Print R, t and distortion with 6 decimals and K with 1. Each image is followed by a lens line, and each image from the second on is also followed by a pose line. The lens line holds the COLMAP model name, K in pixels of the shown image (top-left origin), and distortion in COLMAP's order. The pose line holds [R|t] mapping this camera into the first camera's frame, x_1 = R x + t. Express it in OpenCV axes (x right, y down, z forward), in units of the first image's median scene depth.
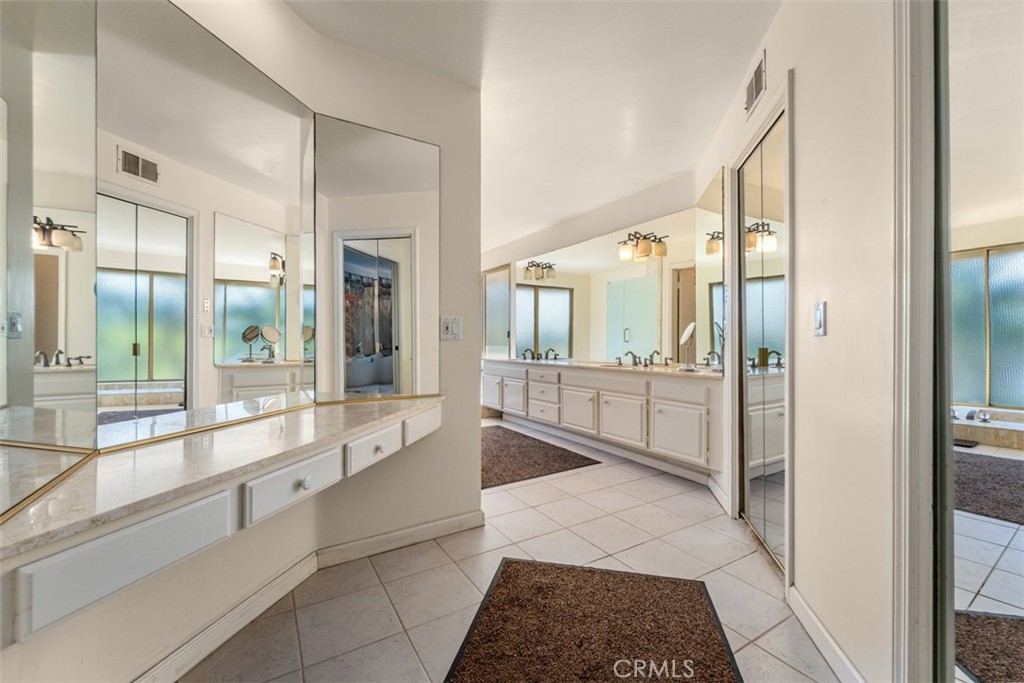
lens RADIAL K [[407.0, 0, 506.9], [0, 407.0, 328.7], [0, 0, 1]] dist [0.001212, -0.000043]
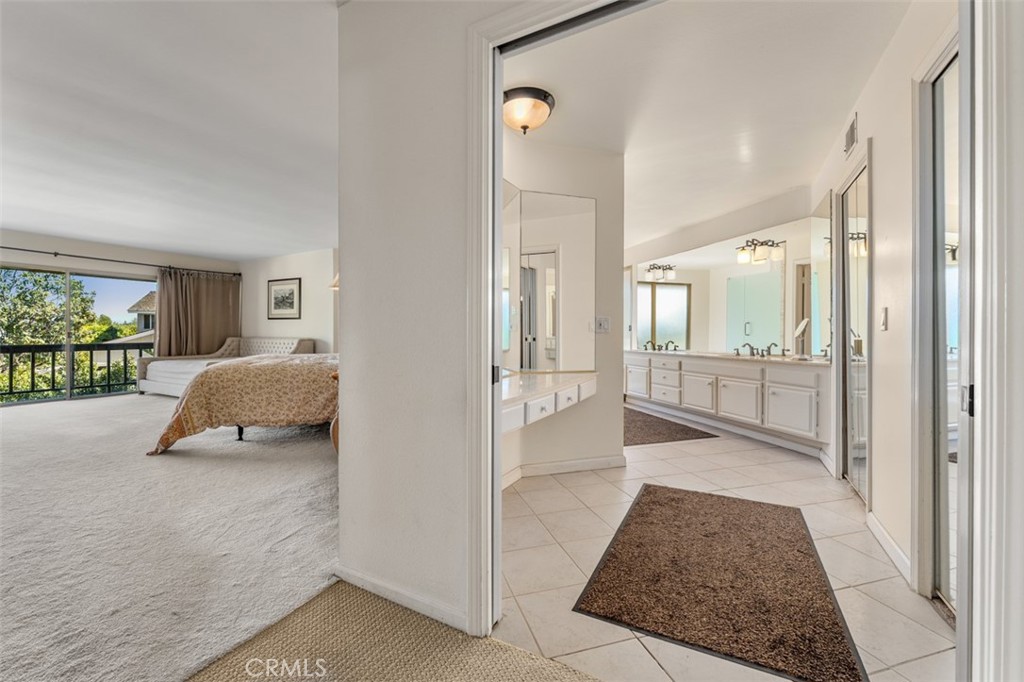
lens RADIAL K [[407.0, 0, 506.9], [0, 407.0, 328.2], [0, 0, 1]] dist [0.001212, -0.000043]
pose [[0.967019, -0.000536, -0.254703, -0.062329], [0.004632, 0.999869, 0.015483, -0.007647], [0.254662, -0.016152, 0.966895, -0.289120]]
